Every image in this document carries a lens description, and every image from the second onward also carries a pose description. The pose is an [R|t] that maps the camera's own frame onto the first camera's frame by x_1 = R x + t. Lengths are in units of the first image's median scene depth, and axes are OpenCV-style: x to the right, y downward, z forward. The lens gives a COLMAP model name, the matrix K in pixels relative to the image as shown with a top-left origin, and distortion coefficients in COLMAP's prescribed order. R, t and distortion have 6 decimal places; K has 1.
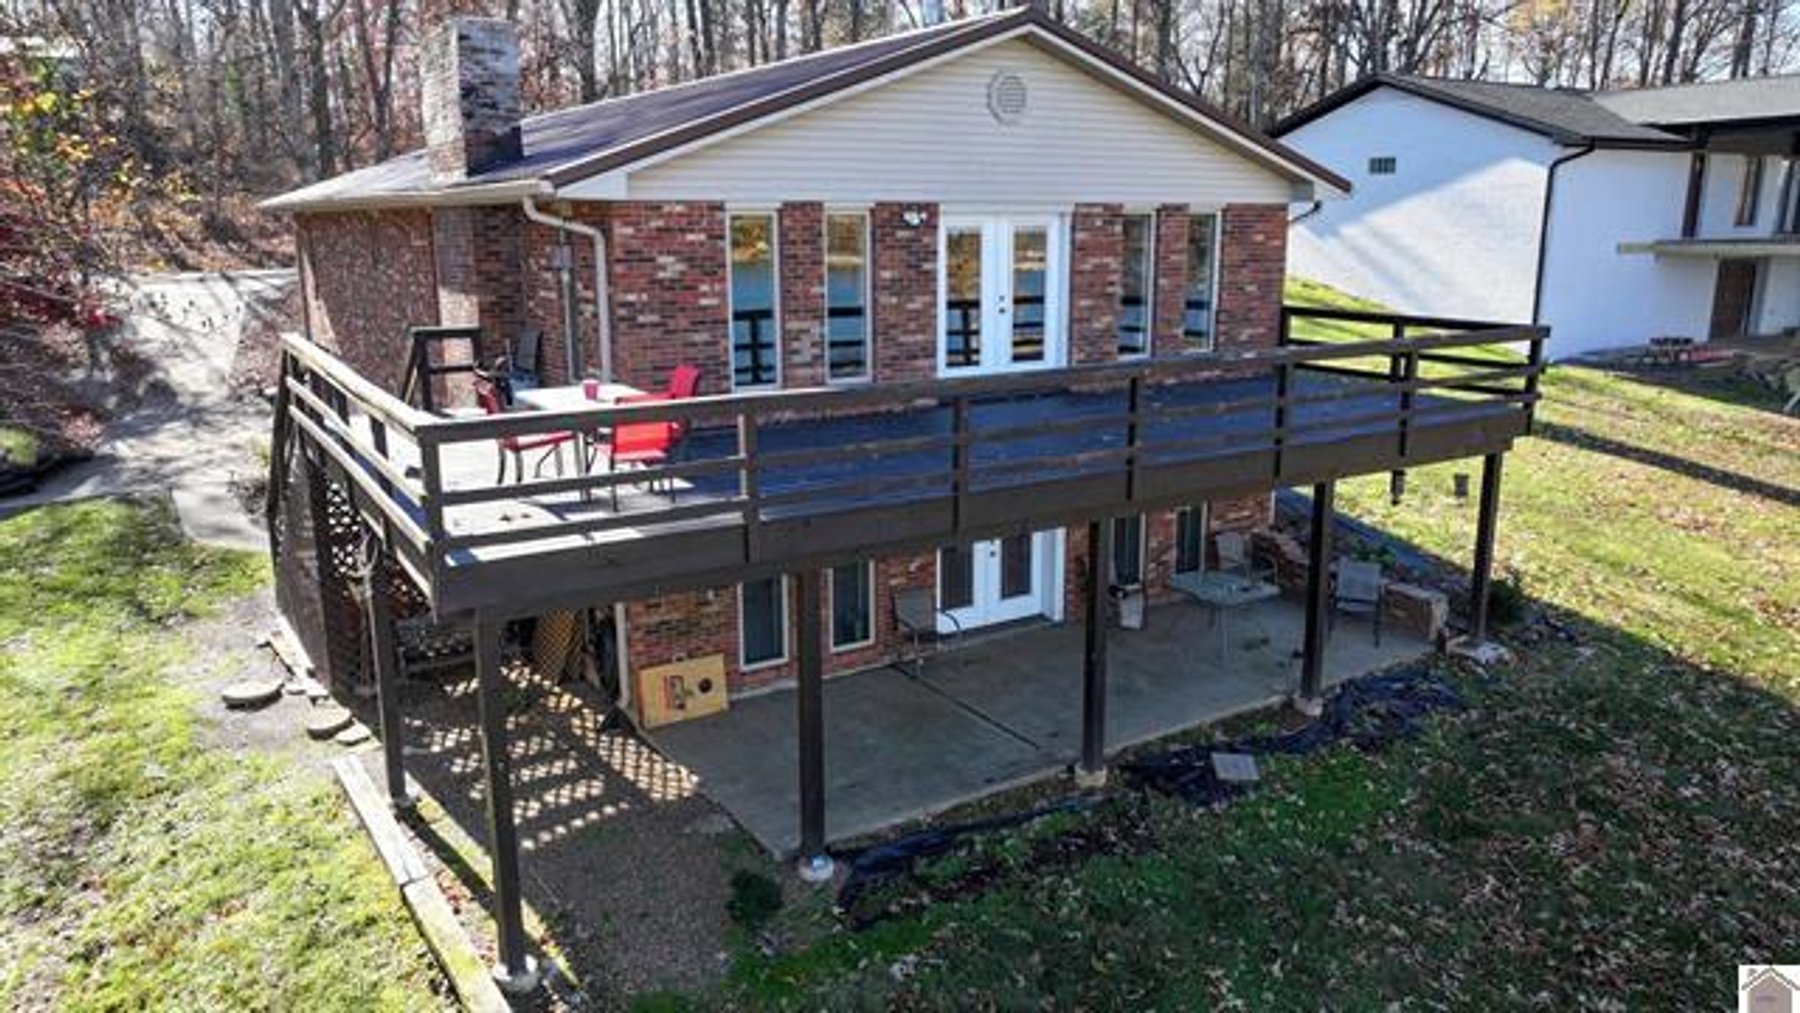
lens RADIAL K [[1243.9, 0, 905.9], [0, 1243.9, 505.8], [0, 0, 1]] dist [0.012903, -0.000850]
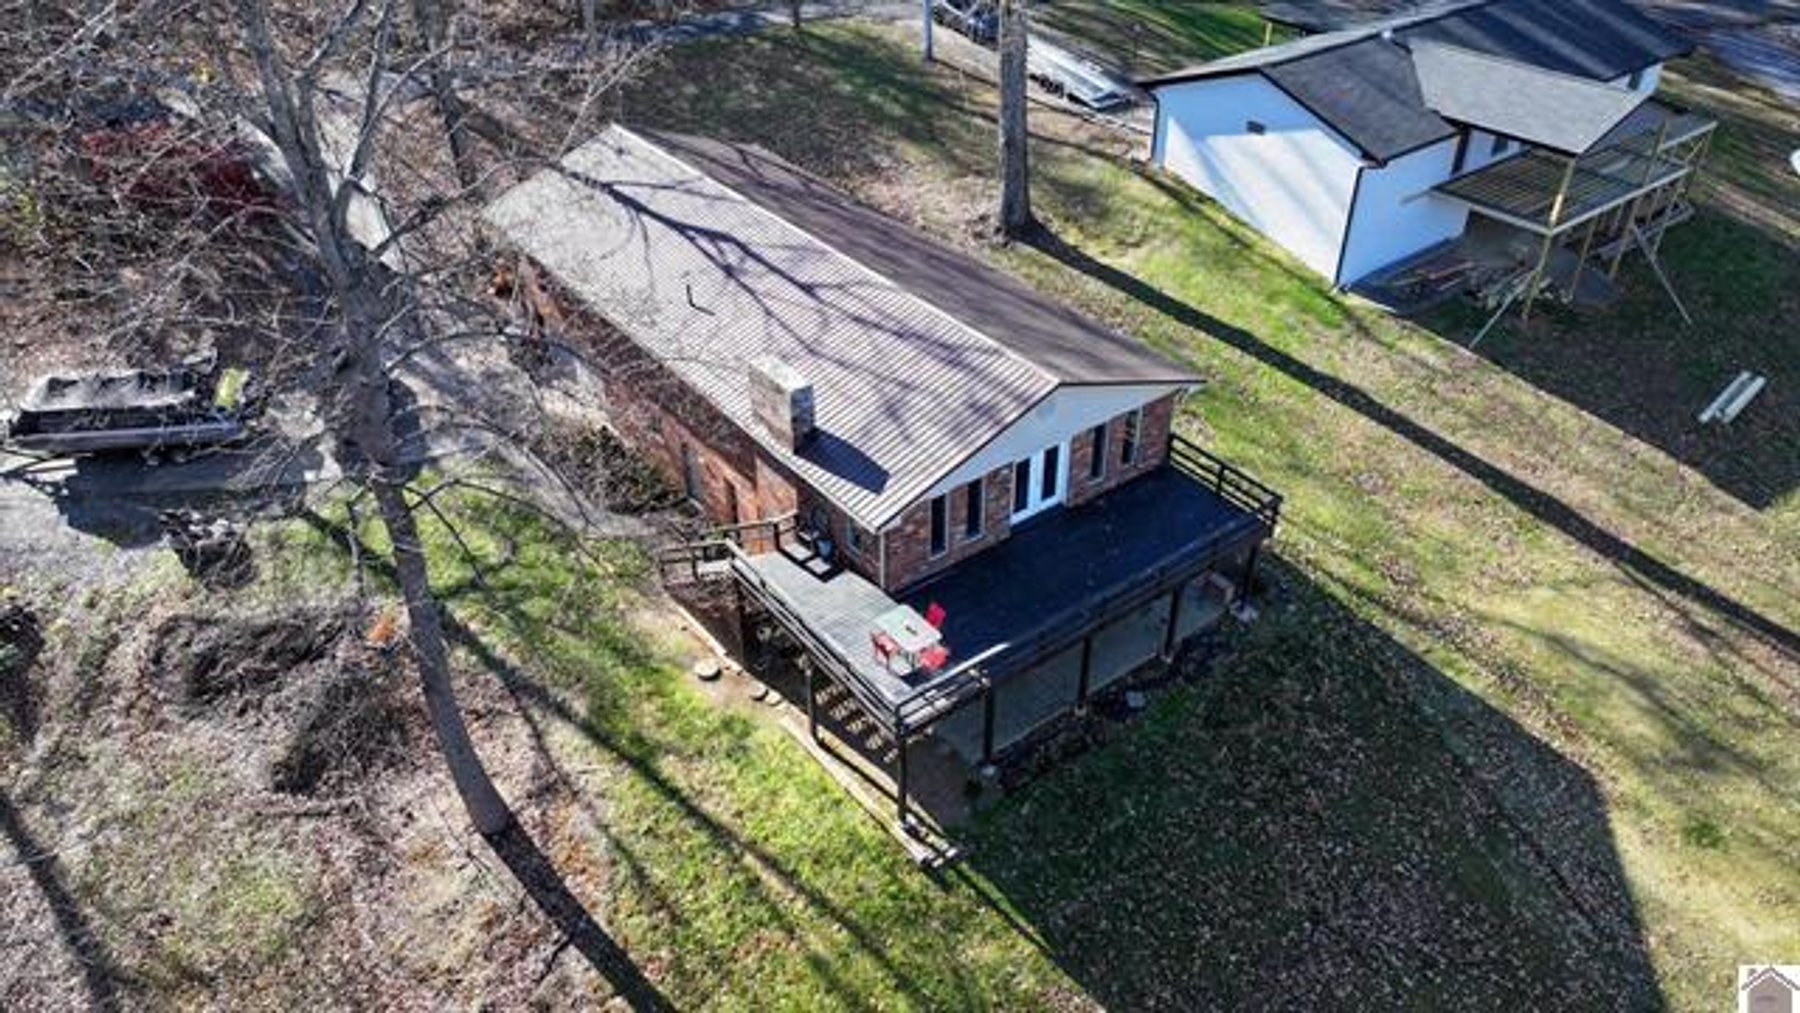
lens RADIAL K [[1243.9, 0, 899.3], [0, 1243.9, 508.0], [0, 0, 1]] dist [0.012903, -0.000850]
pose [[0.996476, -0.048728, 0.068275, -0.326545], [0.019090, 0.924345, 0.381079, -0.996208], [-0.081679, -0.378433, 0.922018, -1.017840]]
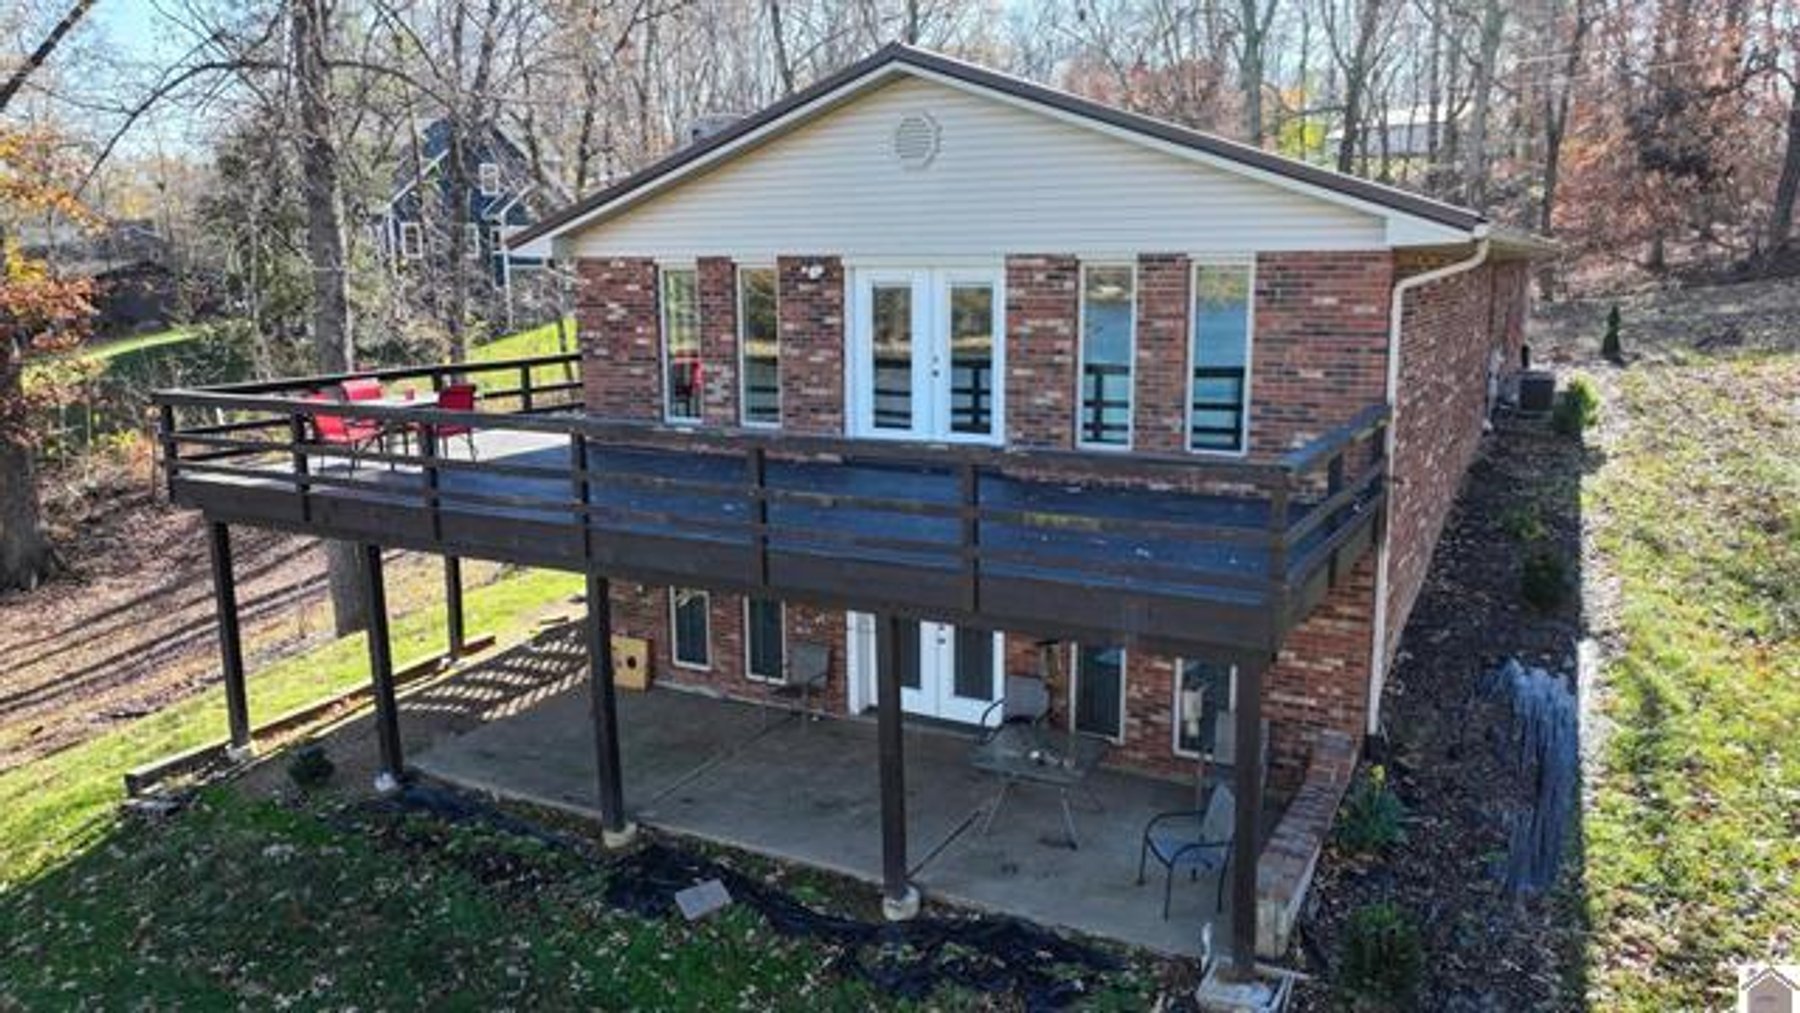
lens RADIAL K [[1243.9, 0, 907.0], [0, 1243.9, 505.1], [0, 0, 1]] dist [0.012903, -0.000850]
pose [[0.500999, 0.162094, -0.850133, 0.912345], [-0.192868, 0.978512, 0.072911, -0.133267], [0.843684, 0.127435, 0.521496, 0.557463]]
